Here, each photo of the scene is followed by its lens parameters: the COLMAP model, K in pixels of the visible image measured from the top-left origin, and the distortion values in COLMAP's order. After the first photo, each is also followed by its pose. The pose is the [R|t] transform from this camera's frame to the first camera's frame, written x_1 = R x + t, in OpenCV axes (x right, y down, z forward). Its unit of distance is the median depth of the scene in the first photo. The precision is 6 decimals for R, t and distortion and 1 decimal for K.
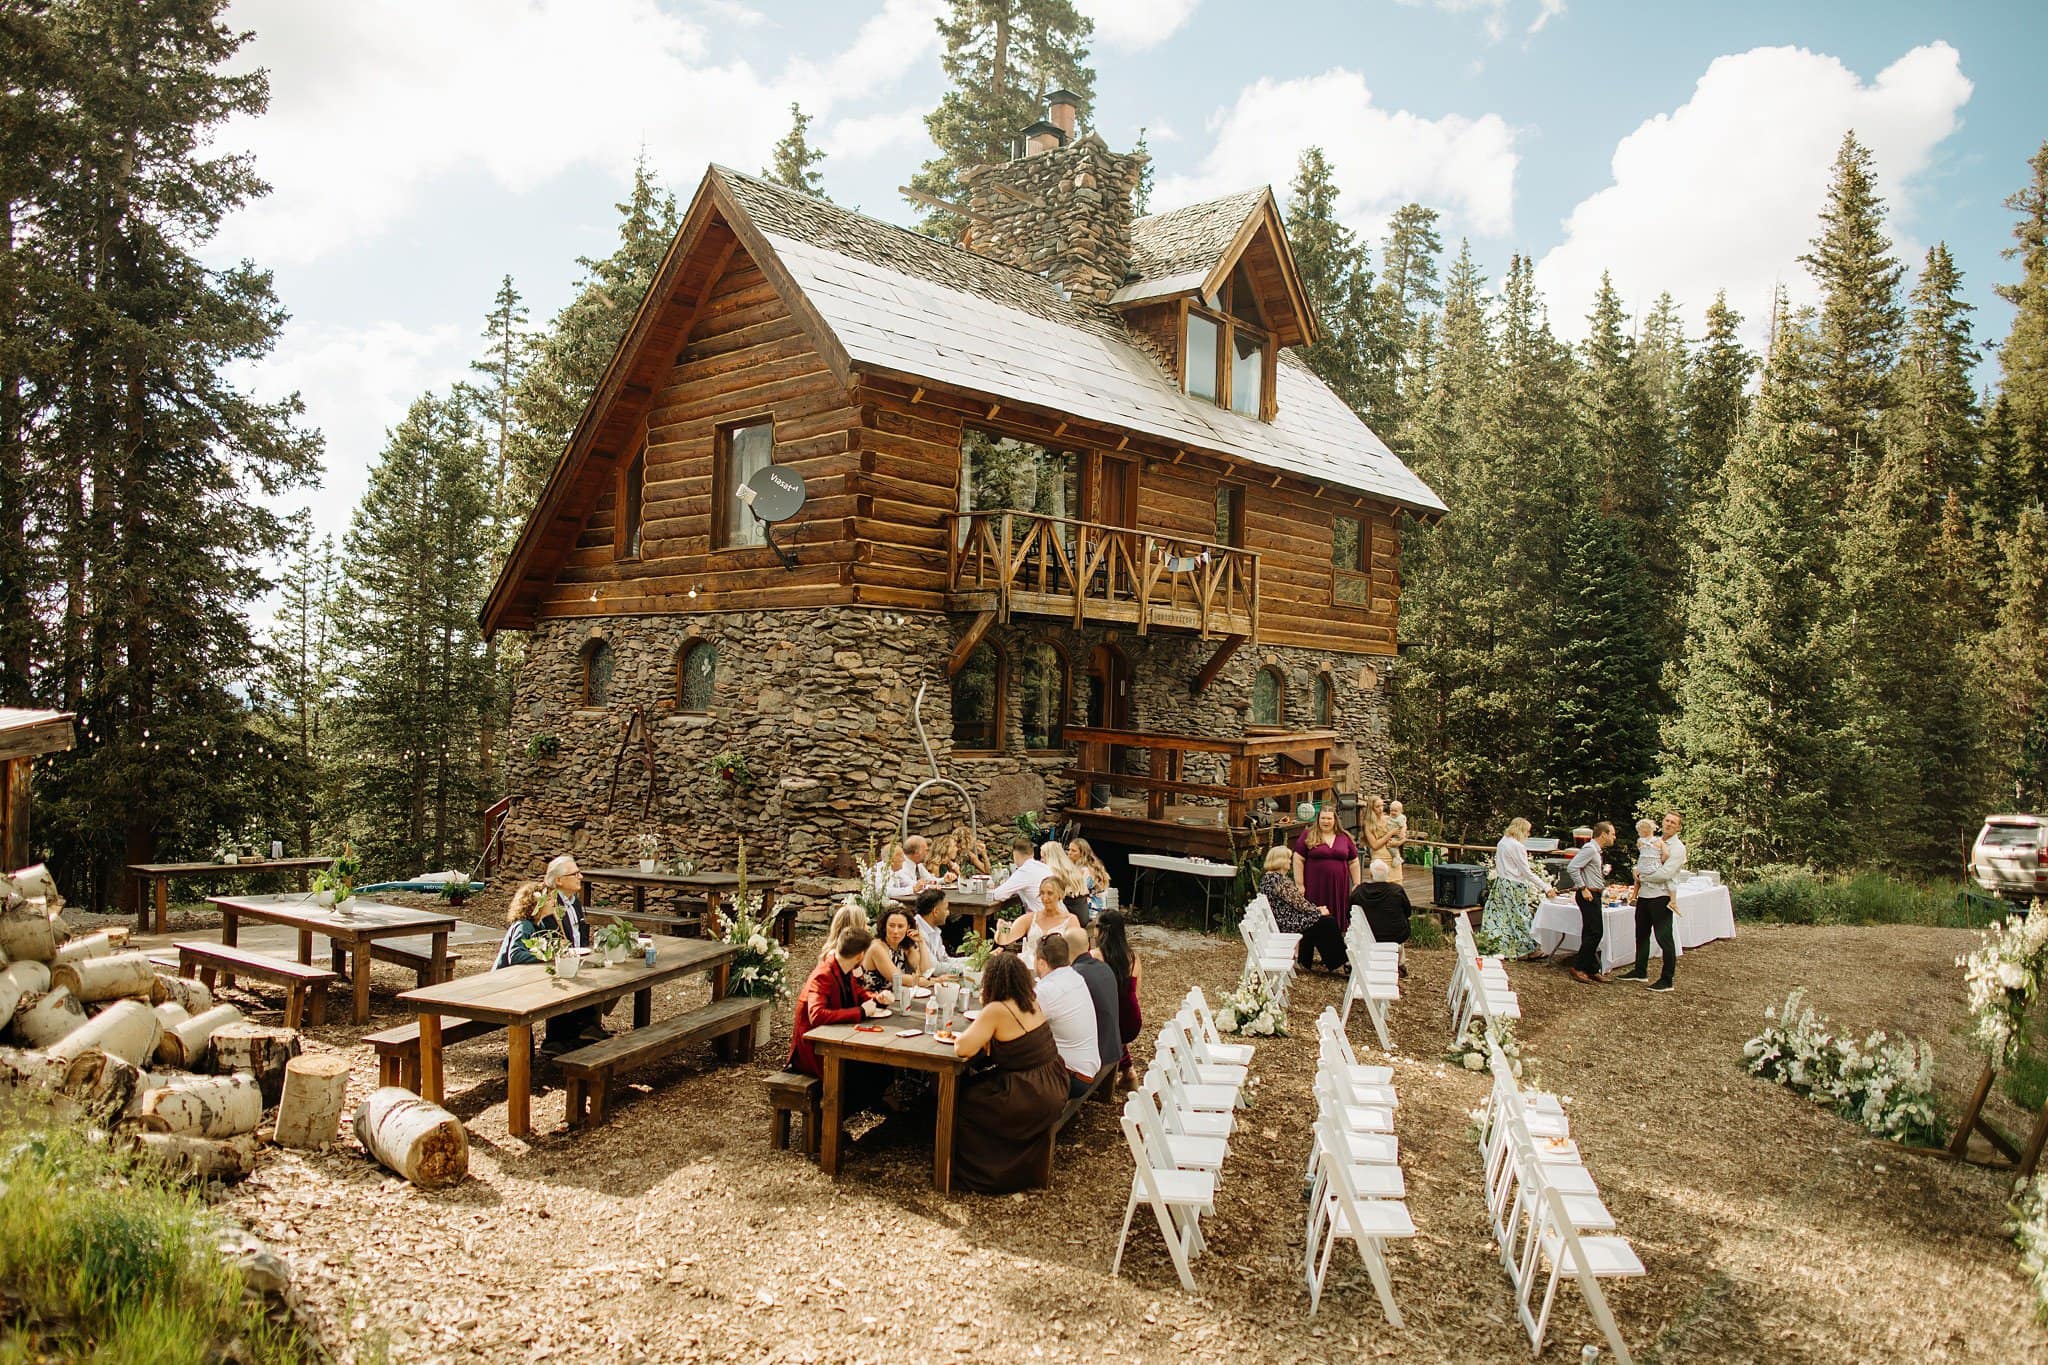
lens RADIAL K [[1404.6, 0, 1033.7], [0, 1404.6, 662.5], [0, 0, 1]] dist [-0.014446, -0.000850]
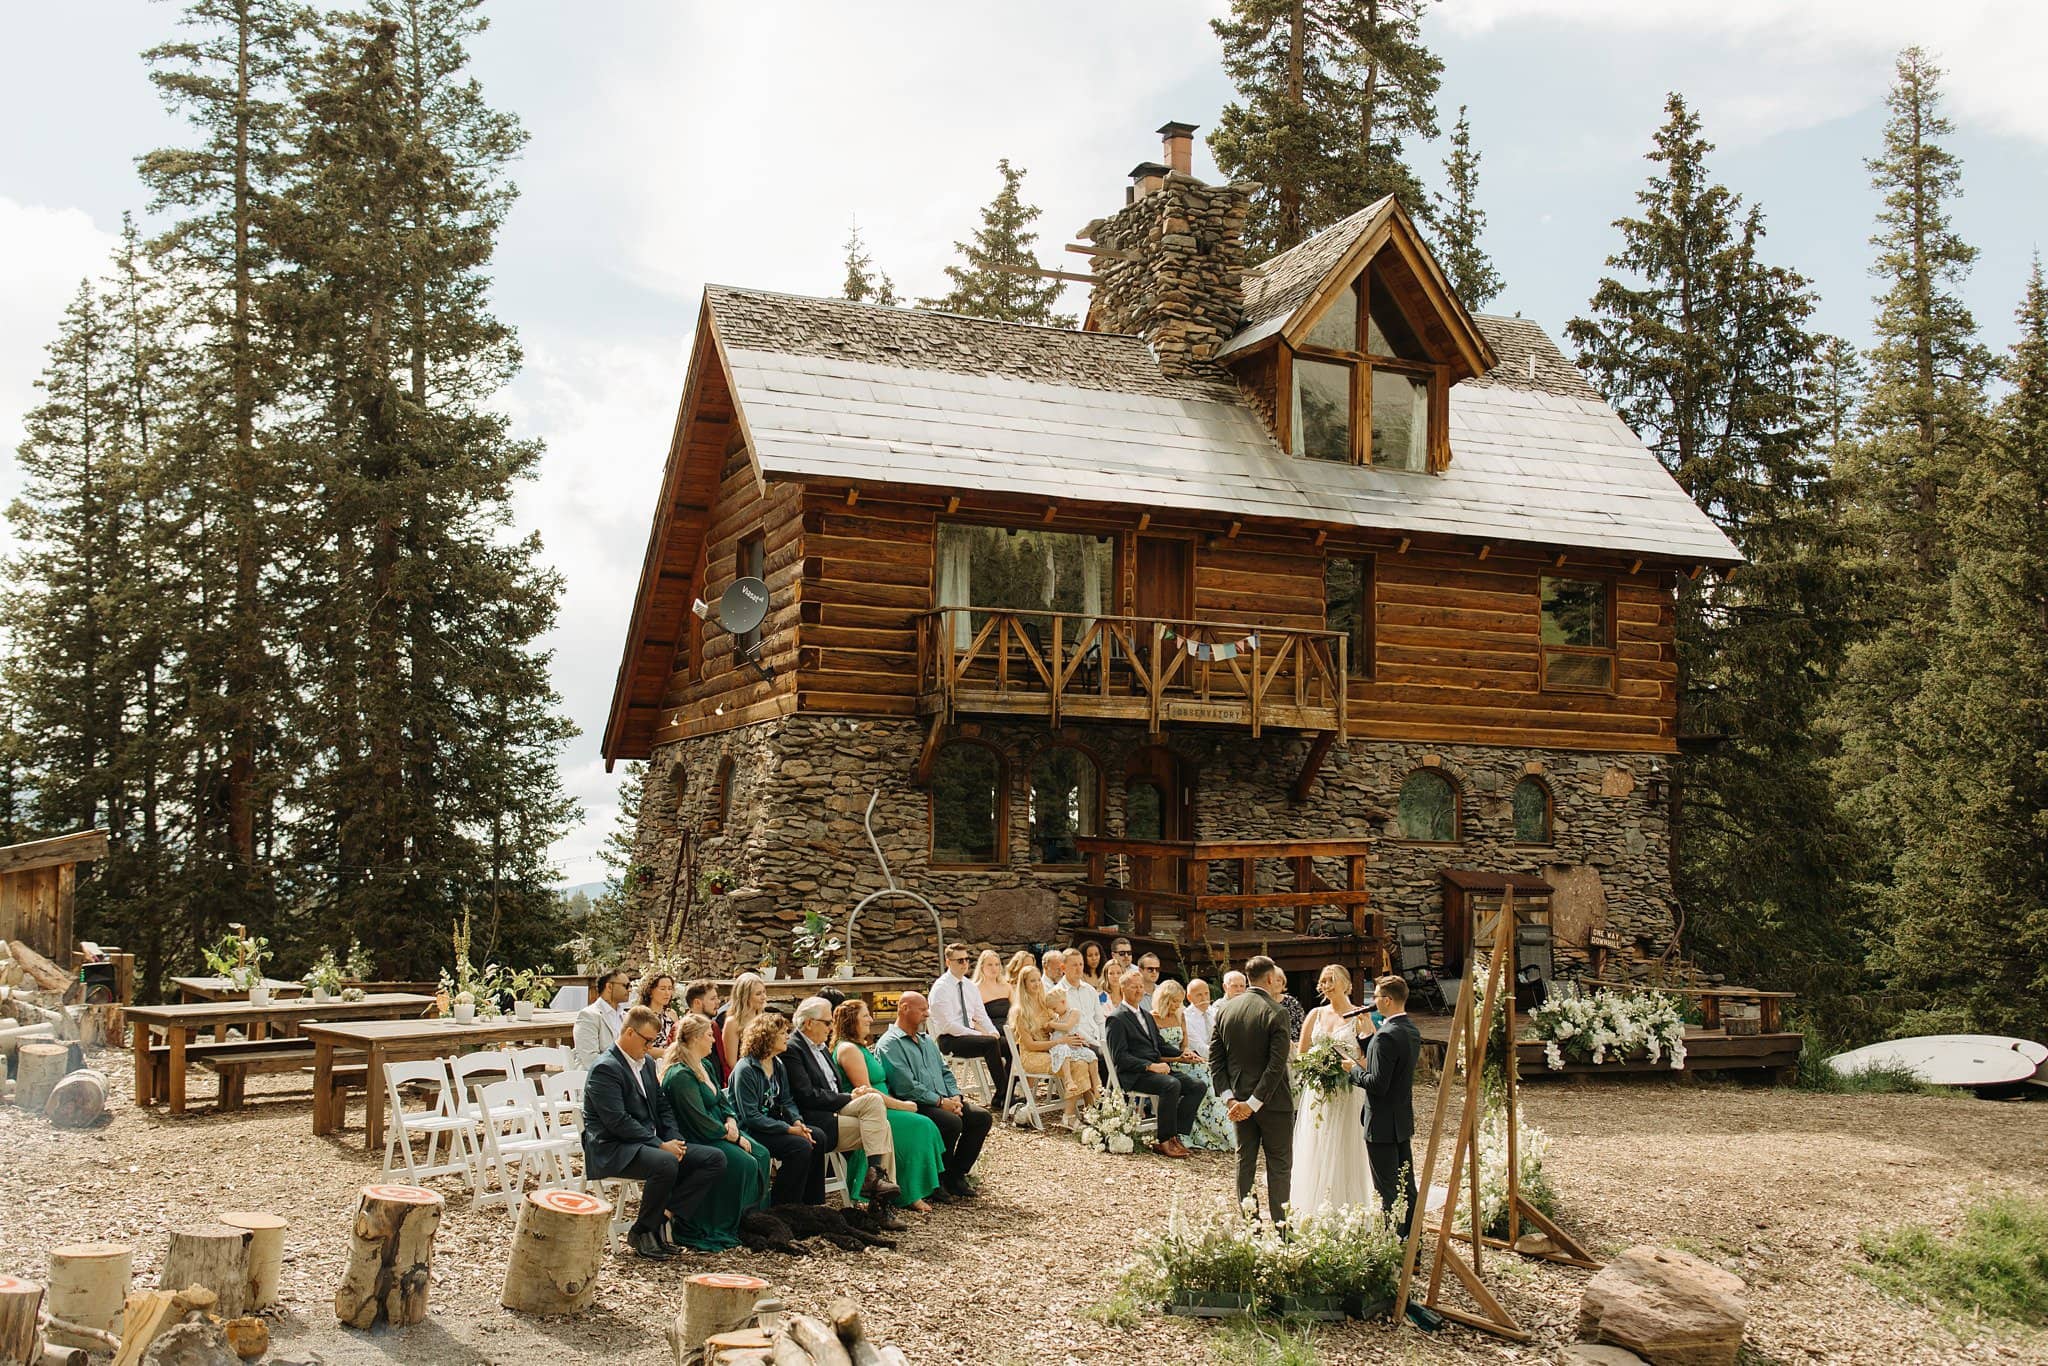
lens RADIAL K [[1965.5, 0, 1015.1], [0, 1965.5, 689.8], [0, 0, 1]] dist [0.010545, -0.006157]
pose [[0.918132, -0.053981, -0.392582, 0.438544], [0.026312, 0.996797, -0.075526, 0.040801], [0.395401, 0.059013, 0.916611, -0.166208]]
